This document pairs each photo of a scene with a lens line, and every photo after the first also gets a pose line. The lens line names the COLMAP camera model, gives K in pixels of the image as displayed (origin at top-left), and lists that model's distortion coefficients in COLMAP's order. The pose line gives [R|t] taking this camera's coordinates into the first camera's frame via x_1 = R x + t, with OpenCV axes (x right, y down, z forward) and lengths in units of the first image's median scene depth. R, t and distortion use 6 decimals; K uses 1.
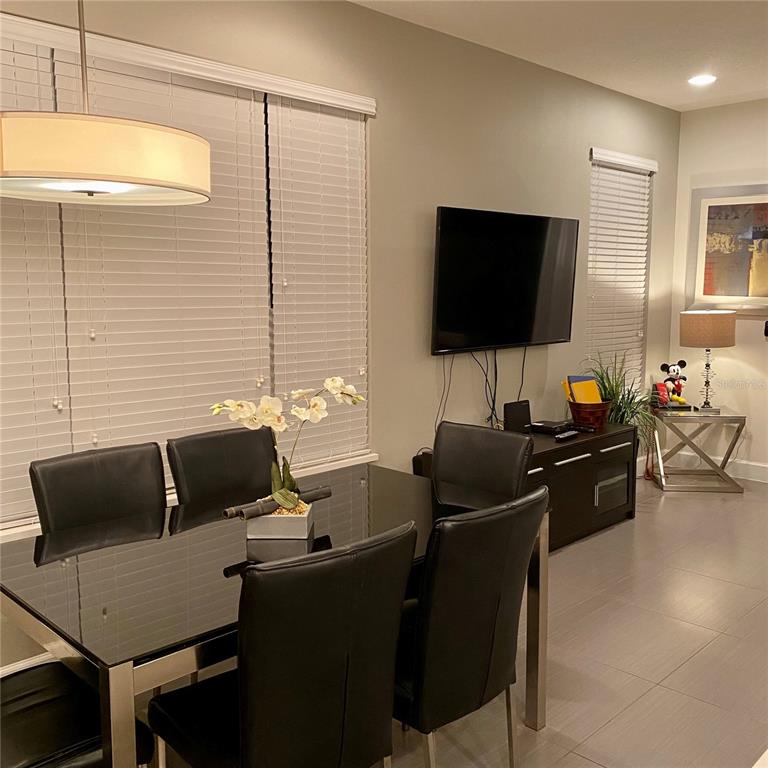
lens RADIAL K [[795.5, 0, 390.3], [0, 795.5, 375.7], [0, 0, 1]] dist [0.025081, 0.000000]
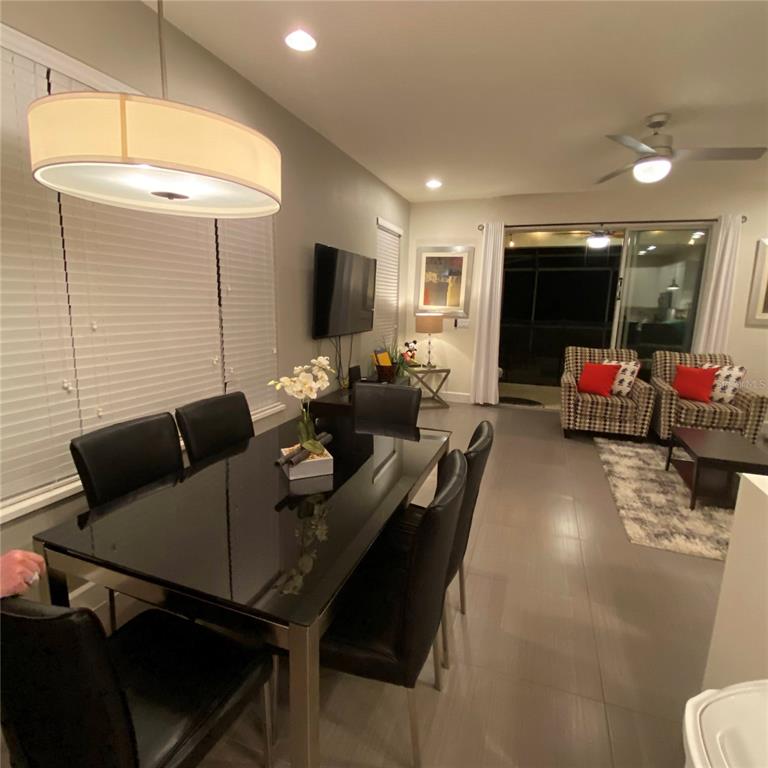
lens RADIAL K [[431.0, 0, 388.5], [0, 431.0, 382.4], [0, 0, 1]] dist [0.028335, -0.028737]
pose [[0.901339, -0.055890, 0.429492, -0.137107], [0.022136, 0.996288, 0.083194, -0.006397], [-0.432547, -0.065478, 0.899230, 0.117058]]
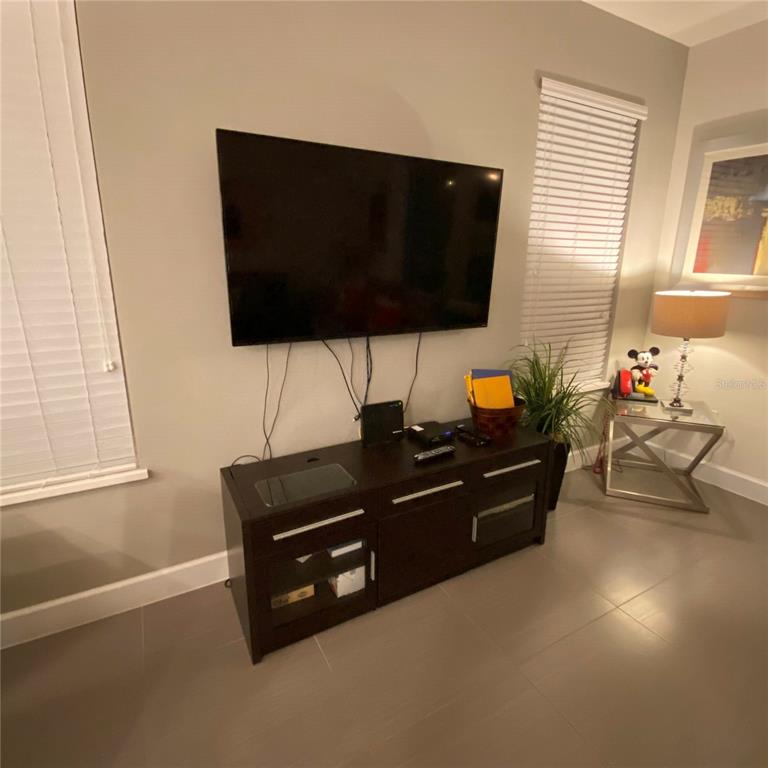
lens RADIAL K [[431.0, 0, 385.1], [0, 431.0, 375.2], [0, 0, 1]] dist [0.028335, -0.028737]
pose [[0.955107, 0.077338, -0.285989, 0.230960], [-0.039339, 0.989885, 0.136311, -0.044866], [0.293638, -0.118941, 0.948488, 0.474556]]
